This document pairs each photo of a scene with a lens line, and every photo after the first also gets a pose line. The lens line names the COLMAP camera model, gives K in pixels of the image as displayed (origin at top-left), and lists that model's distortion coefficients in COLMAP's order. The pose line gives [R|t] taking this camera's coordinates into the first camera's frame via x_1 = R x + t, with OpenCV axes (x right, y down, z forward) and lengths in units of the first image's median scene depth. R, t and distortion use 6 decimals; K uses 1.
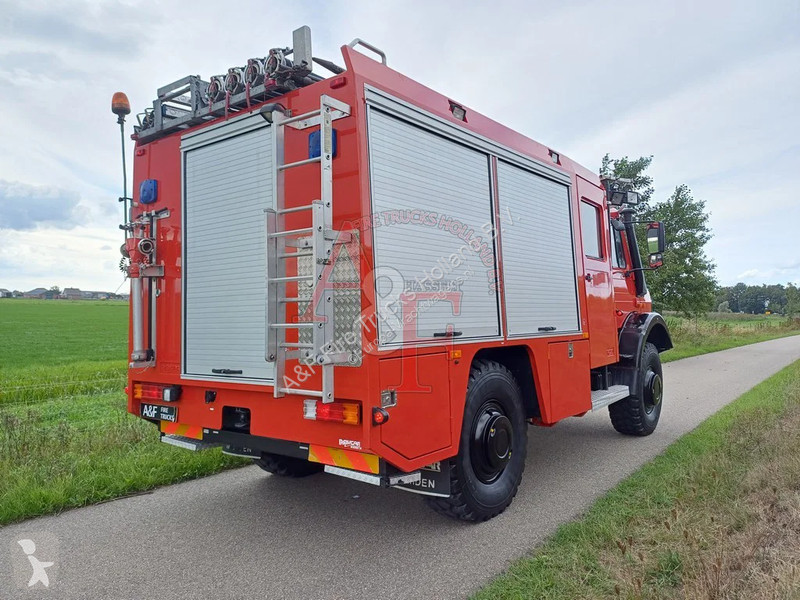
lens RADIAL K [[593.8, 0, 404.6], [0, 593.8, 275.8], [0, 0, 1]] dist [0.097155, -0.112307]
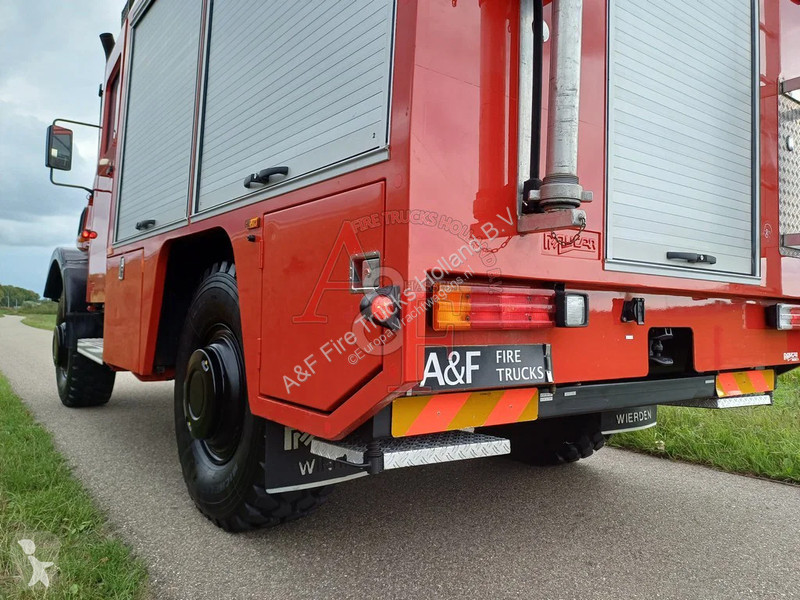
lens RADIAL K [[593.8, 0, 404.6], [0, 593.8, 275.8], [0, 0, 1]] dist [0.097155, -0.112307]
pose [[0.249322, 0.080747, 0.965049, -0.882770], [-0.093079, 0.993902, -0.059114, 0.232537], [-0.963937, -0.075088, 0.255317, 1.123396]]
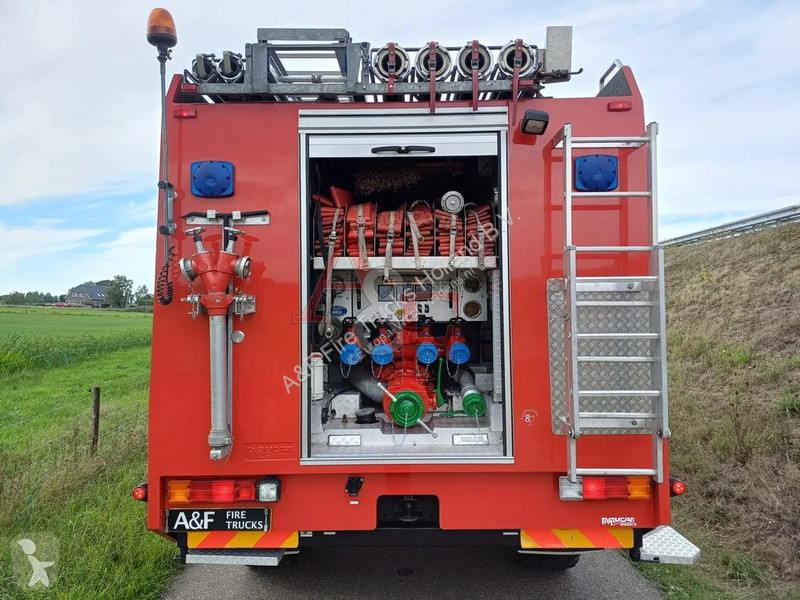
lens RADIAL K [[586.0, 0, 401.5], [0, 586.0, 285.6], [0, 0, 1]] dist [0.137567, -0.220403]
pose [[0.792967, 0.040092, 0.607945, -0.764670], [-0.046168, 0.998918, -0.005657, -0.037734], [-0.607513, -0.023582, 0.793959, 0.435763]]
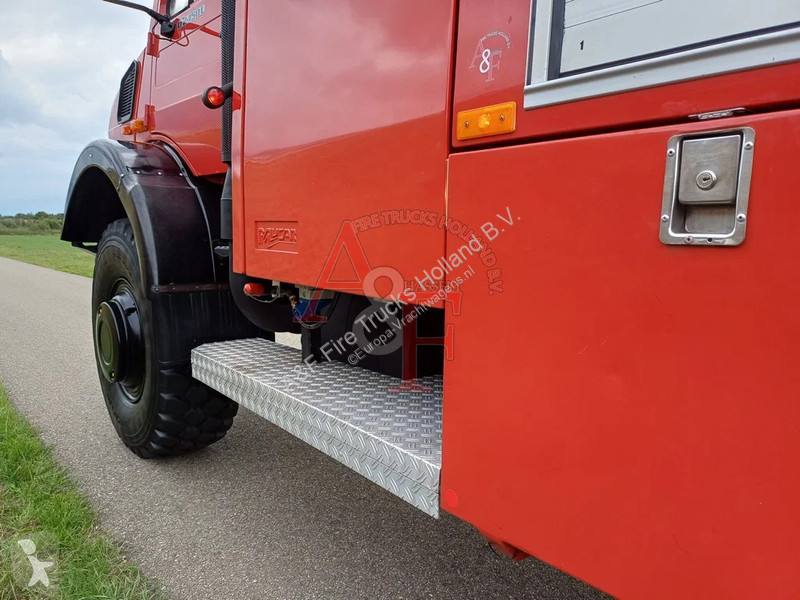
lens RADIAL K [[585.6, 0, 397.5], [0, 585.6, 313.2], [0, 0, 1]] dist [-0.001525, -0.000751]
pose [[0.172877, -0.102806, 0.979563, -0.297336], [-0.106777, 0.986720, 0.122401, 0.232134], [-0.979138, -0.125756, 0.159604, 1.849940]]
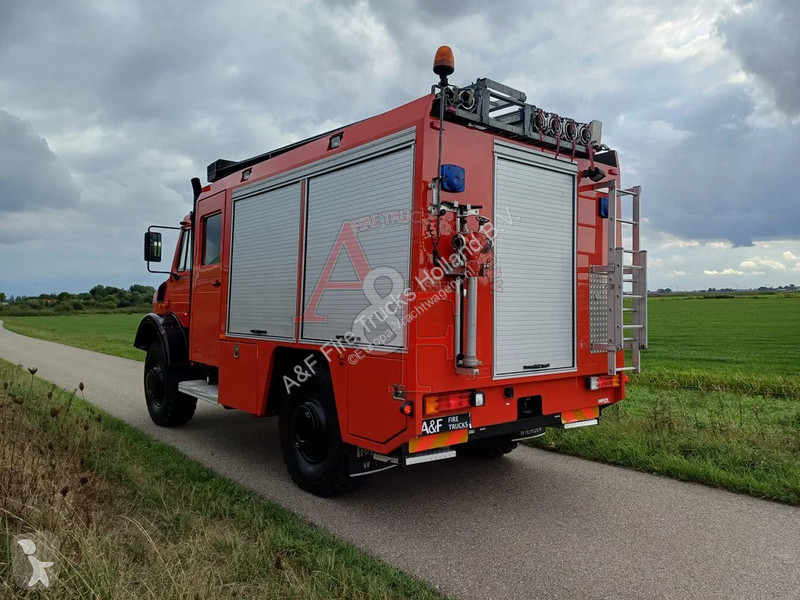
lens RADIAL K [[586.0, 0, 401.5], [0, 586.0, 285.6], [0, 0, 1]] dist [0.137567, -0.220403]
pose [[0.212346, 0.052900, 0.975762, -1.515241], [-0.075380, 0.996445, -0.037617, 0.066361], [-0.974283, -0.065565, 0.215579, 1.034638]]
